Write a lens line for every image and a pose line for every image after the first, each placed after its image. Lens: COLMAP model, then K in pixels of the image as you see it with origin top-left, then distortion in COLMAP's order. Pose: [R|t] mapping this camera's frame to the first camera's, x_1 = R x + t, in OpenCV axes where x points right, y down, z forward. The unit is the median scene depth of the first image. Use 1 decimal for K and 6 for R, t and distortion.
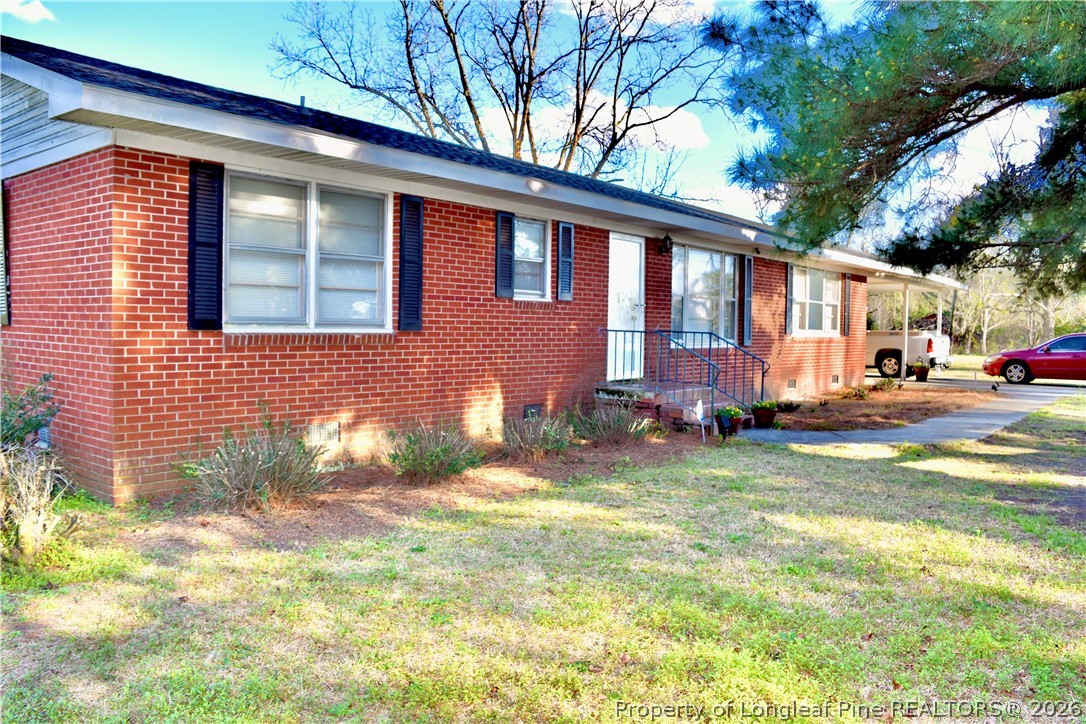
lens RADIAL K [[858.7, 0, 543.0], [0, 858.7, 362.0], [0, 0, 1]] dist [-0.088519, 0.003914]
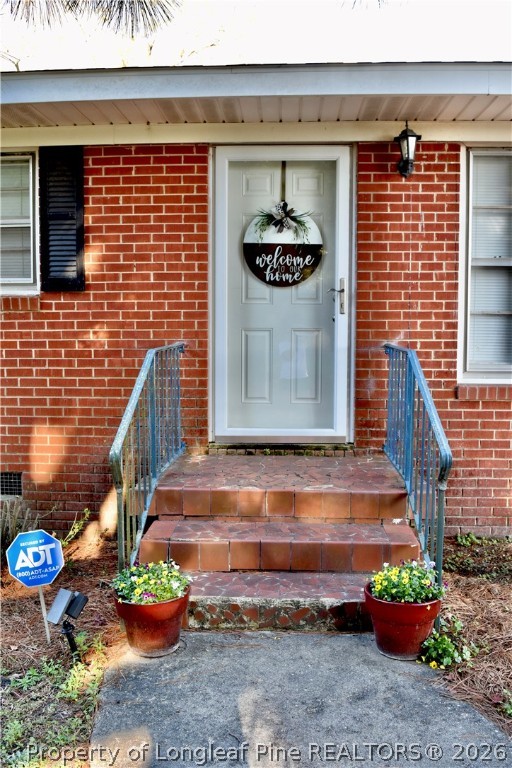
lens RADIAL K [[742.5, 0, 256.0], [0, 742.5, 384.0], [0, 0, 1]] dist [-0.003567, -0.002598]
pose [[0.592614, 0.067700, -0.802636, 0.439958], [-0.022359, 0.997460, 0.067625, -0.043257], [0.805176, -0.022129, 0.592623, 0.747809]]
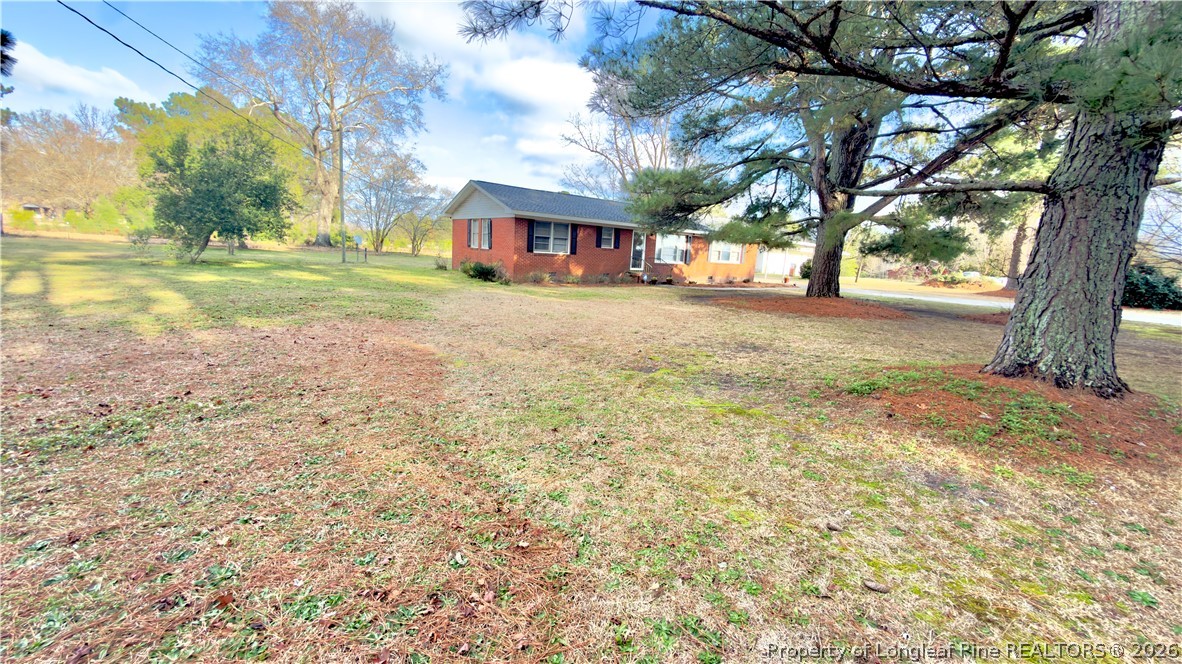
lens RADIAL K [[491.1, 0, 591.0], [0, 491.1, 332.0], [0, 0, 1]] dist [0.004001, 0.000106]
pose [[0.966390, 0.086964, -0.241925, 0.454198], [-0.058118, 0.990588, 0.123925, 0.033920], [0.250425, -0.105700, 0.962349, -1.153065]]
